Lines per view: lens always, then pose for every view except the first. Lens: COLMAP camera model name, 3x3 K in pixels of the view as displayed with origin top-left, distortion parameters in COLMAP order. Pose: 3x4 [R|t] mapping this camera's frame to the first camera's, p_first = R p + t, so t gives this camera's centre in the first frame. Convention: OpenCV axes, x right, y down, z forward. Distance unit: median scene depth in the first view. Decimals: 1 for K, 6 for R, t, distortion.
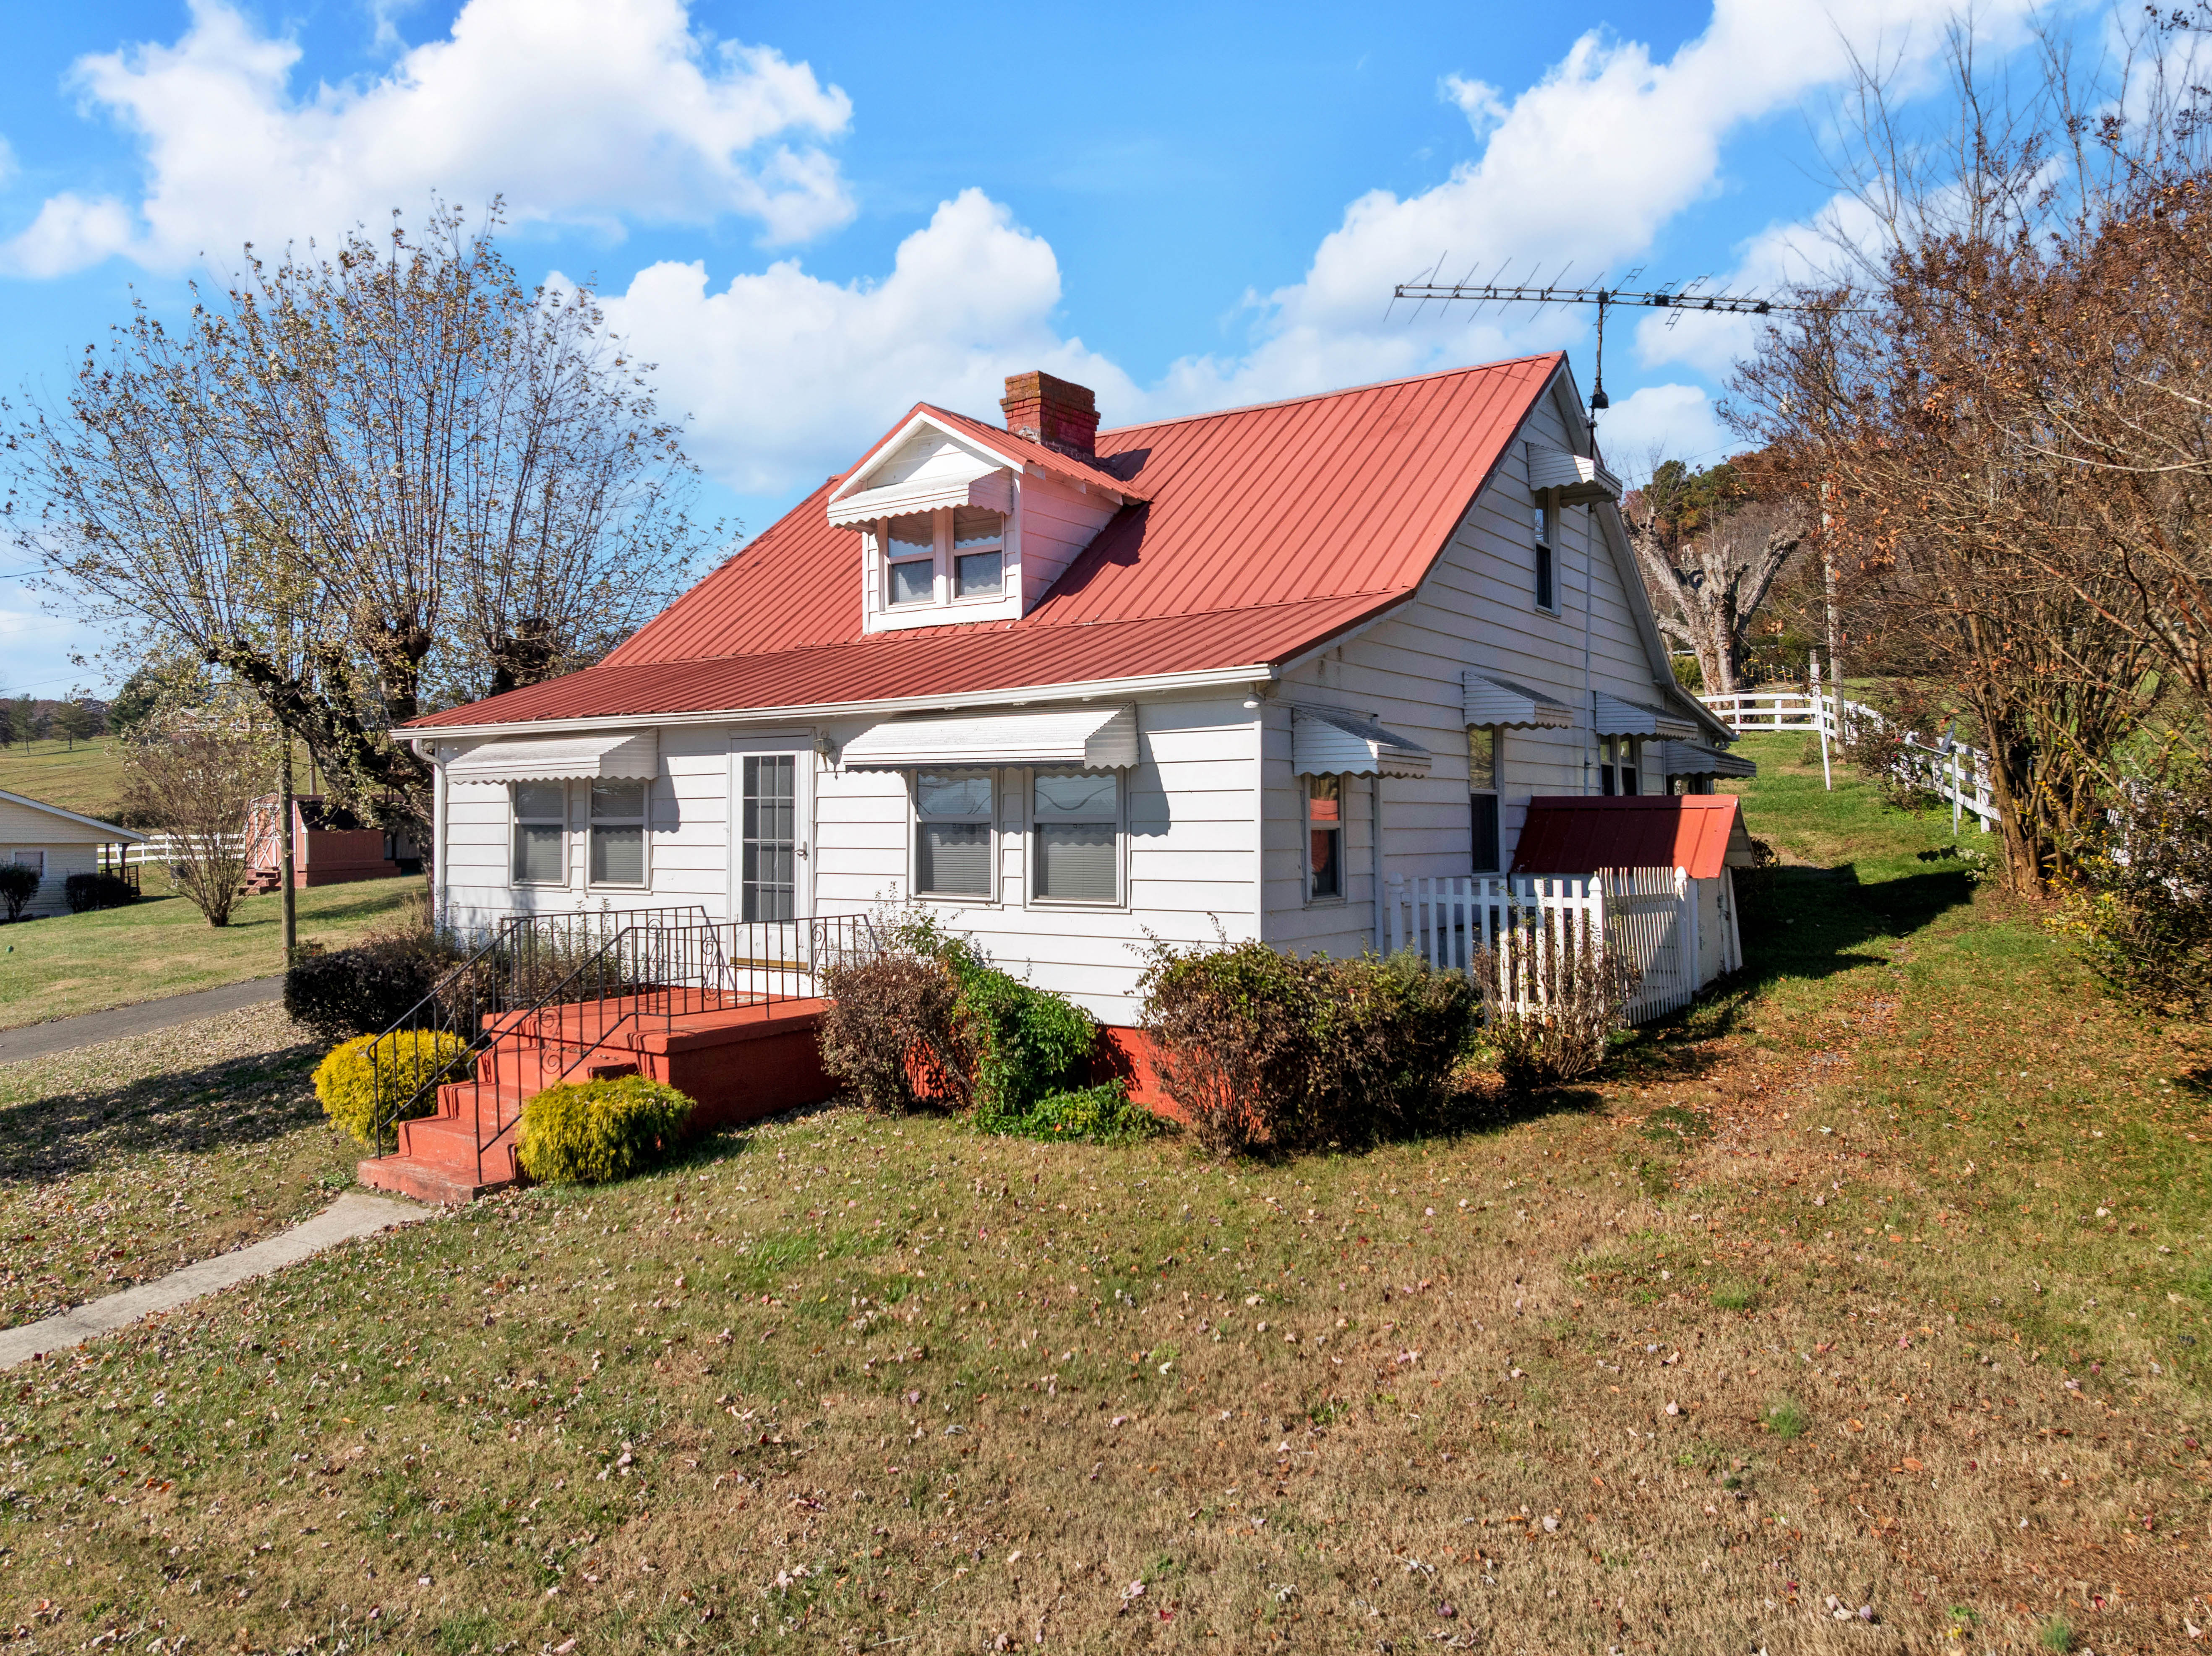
lens RADIAL K [[1567.9, 0, 1106.0], [0, 1567.9, 828.0], [0, 0, 1]] dist [-0.001973, -0.000629]
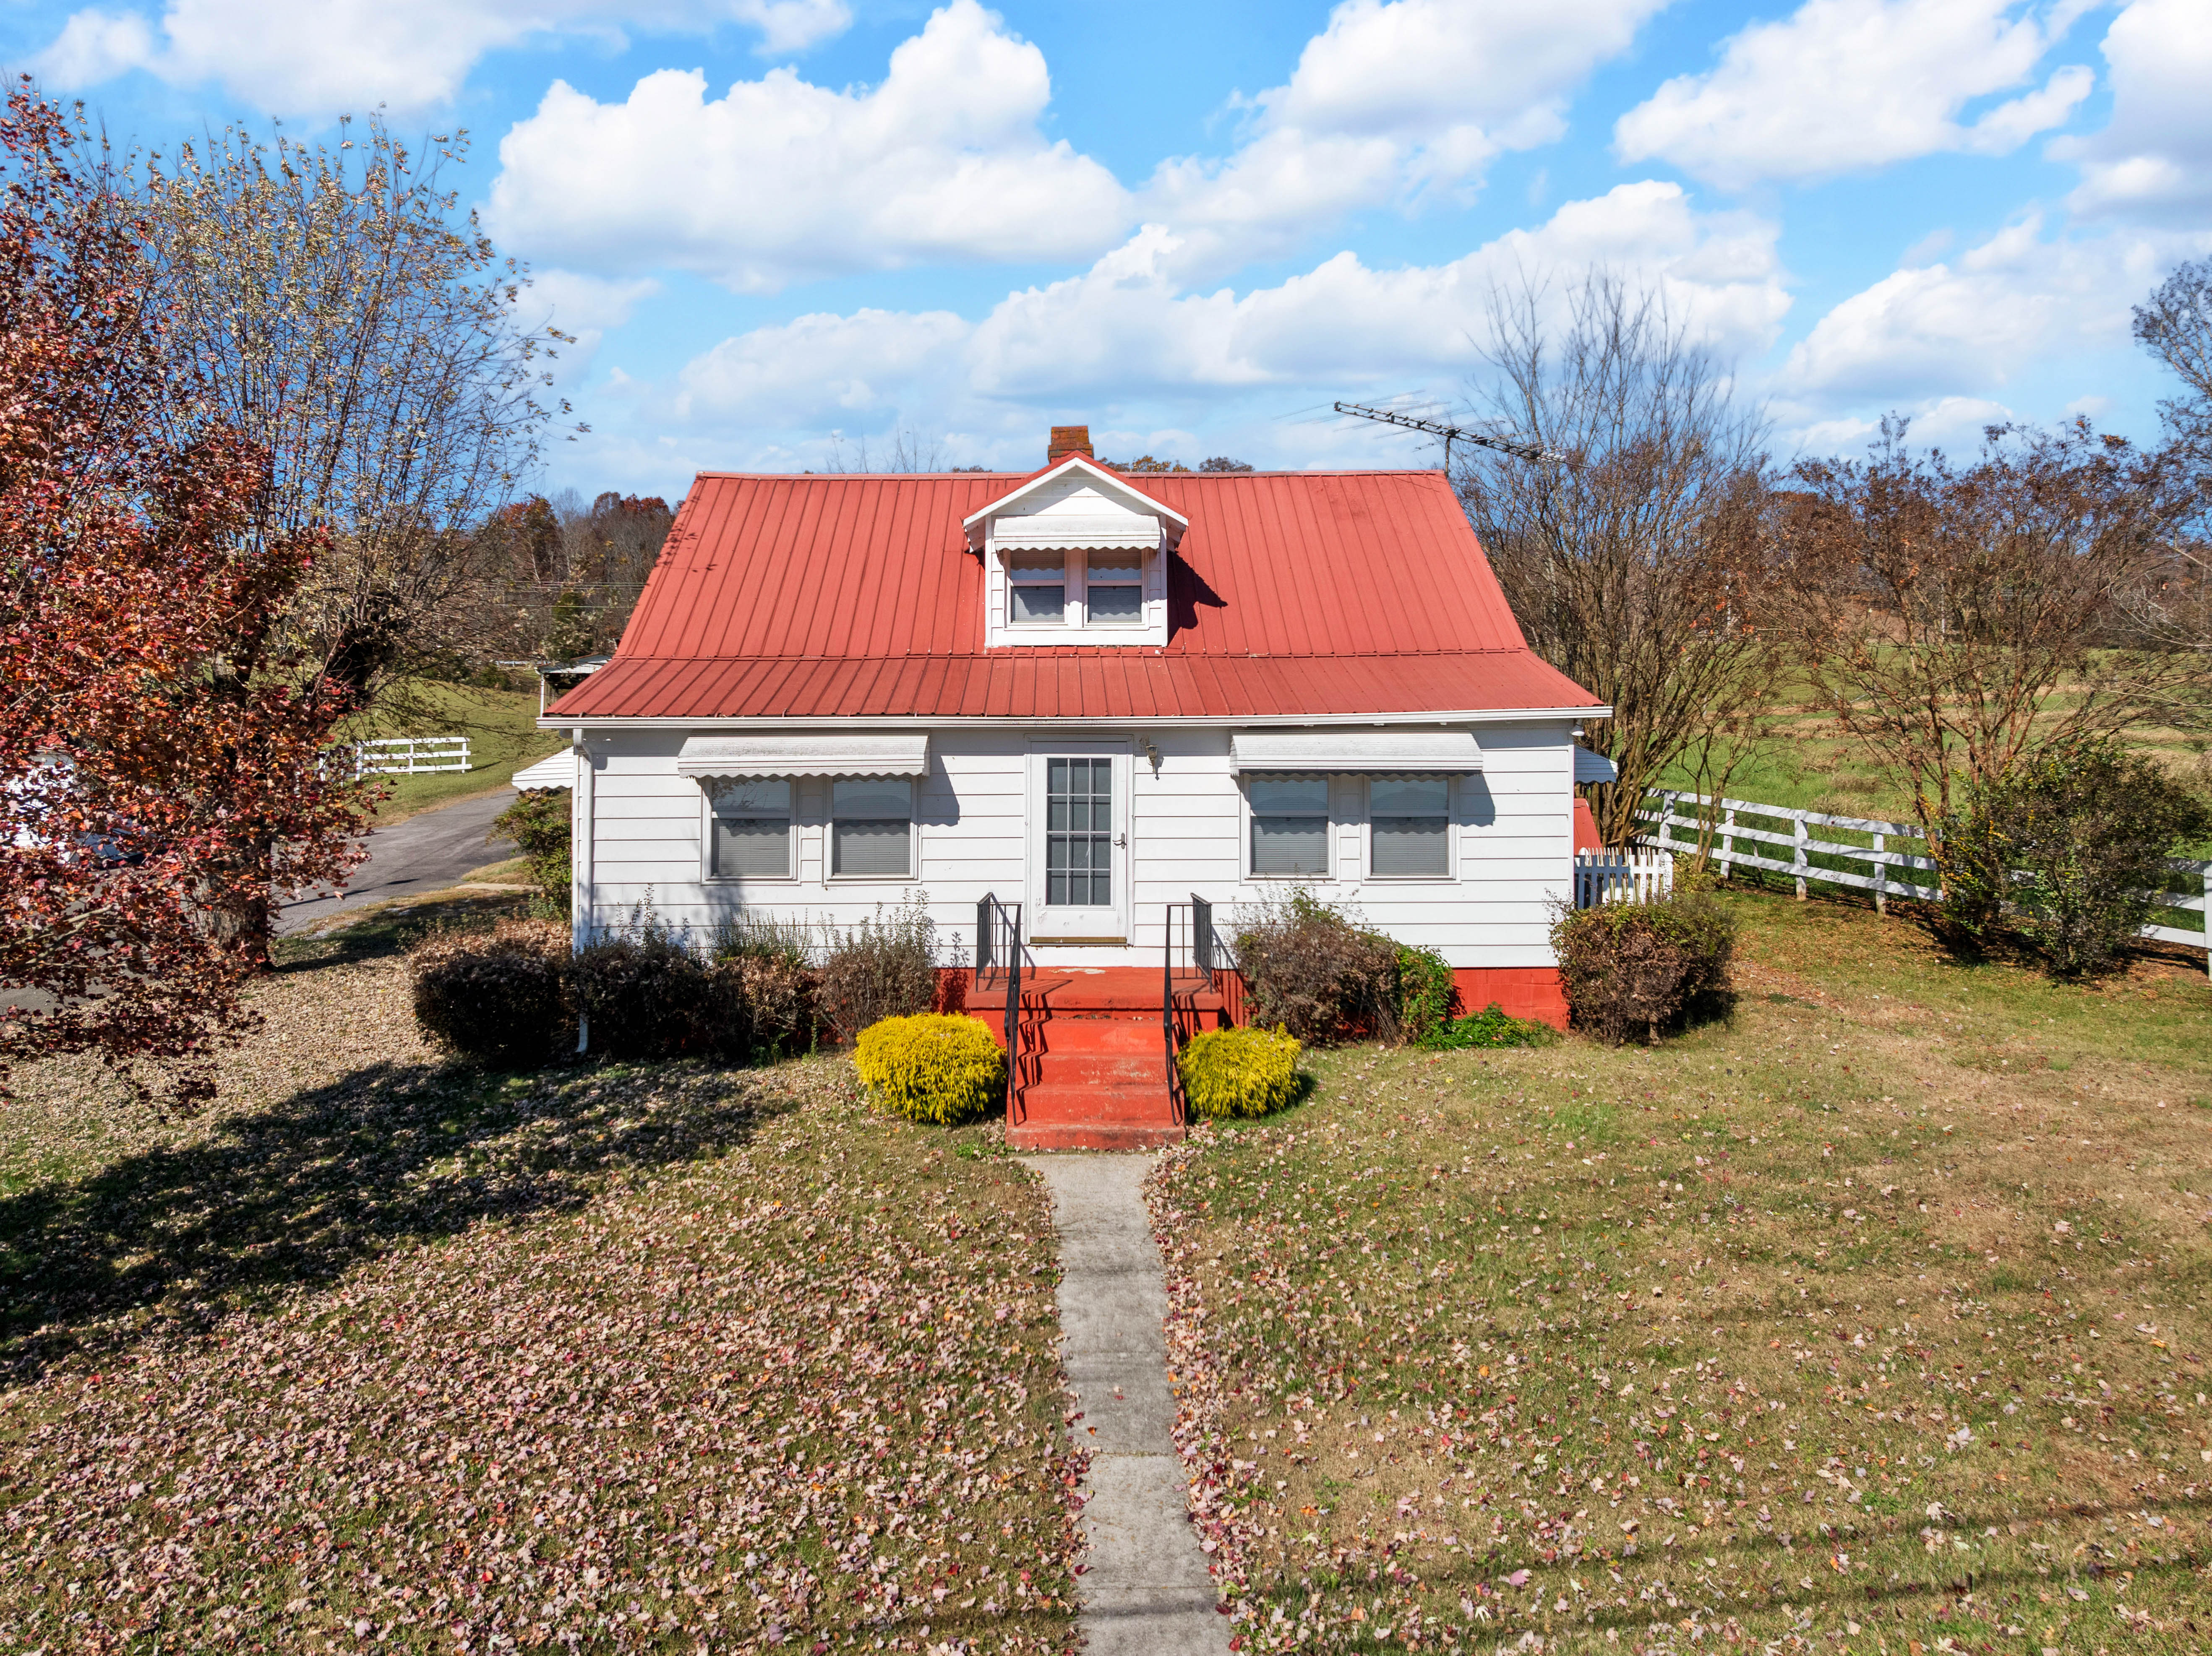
lens RADIAL K [[1567.9, 0, 1106.0], [0, 1567.9, 828.0], [0, 0, 1]] dist [-0.001973, -0.000629]
pose [[0.821285, -0.004872, 0.570497, -0.843454], [0.002293, 0.999984, 0.005239, -0.001068], [-0.570513, -0.002994, 0.821283, 0.048805]]
